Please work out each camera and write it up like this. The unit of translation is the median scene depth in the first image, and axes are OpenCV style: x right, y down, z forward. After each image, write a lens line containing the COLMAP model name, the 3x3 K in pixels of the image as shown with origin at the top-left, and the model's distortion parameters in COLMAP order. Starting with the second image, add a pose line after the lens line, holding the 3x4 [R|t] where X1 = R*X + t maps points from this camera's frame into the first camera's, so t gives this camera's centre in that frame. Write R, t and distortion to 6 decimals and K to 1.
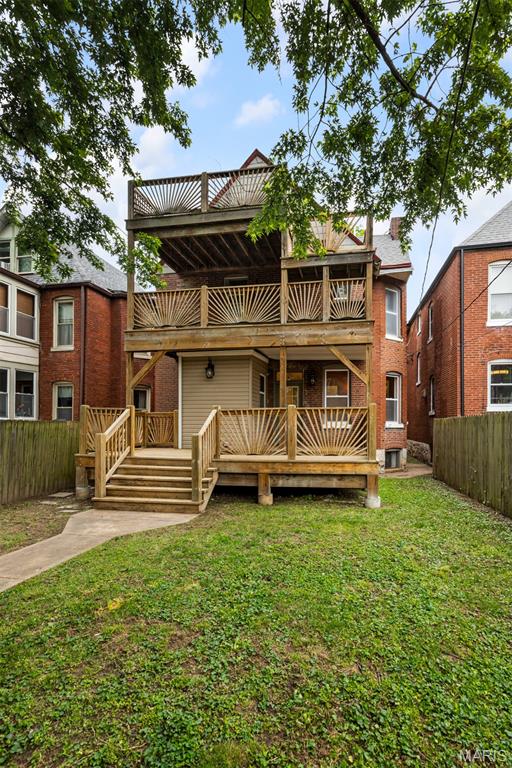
lens RADIAL K [[408.1, 0, 268.8], [0, 408.1, 405.0], [0, 0, 1]] dist [-0.004061, 0.021146]
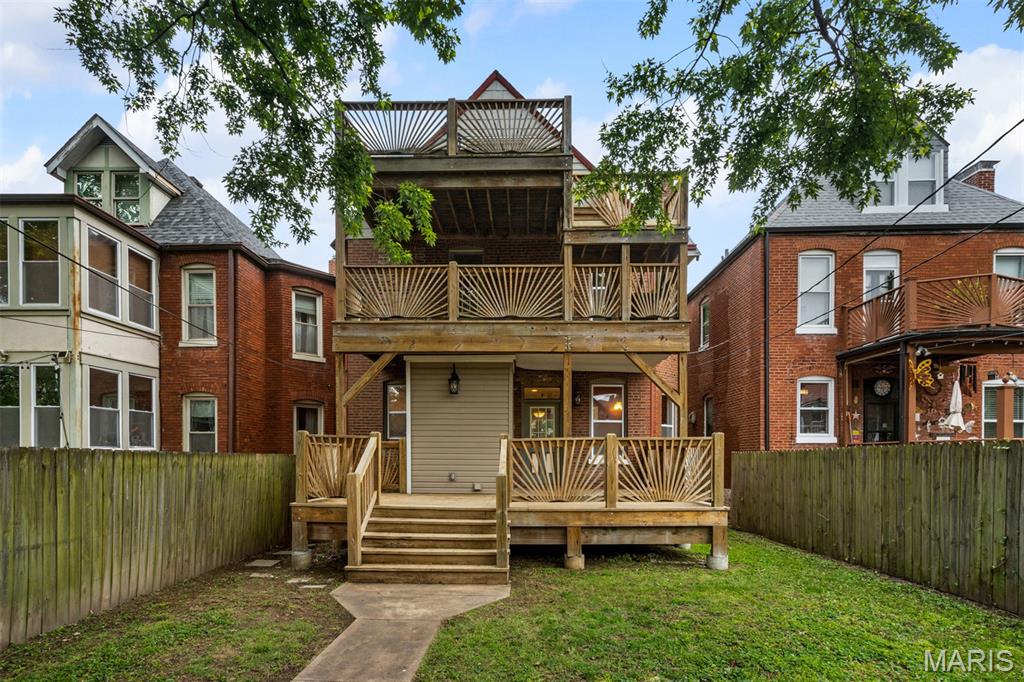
lens RADIAL K [[570.7, 0, 499.2], [0, 570.7, 441.3], [0, 0, 1]] dist [0.001367, 0.000734]
pose [[0.987693, 0.006427, 0.156273, -0.246164], [-0.009743, 0.999743, 0.020460, -0.004397], [-0.156102, -0.021731, 0.987502, 0.010456]]
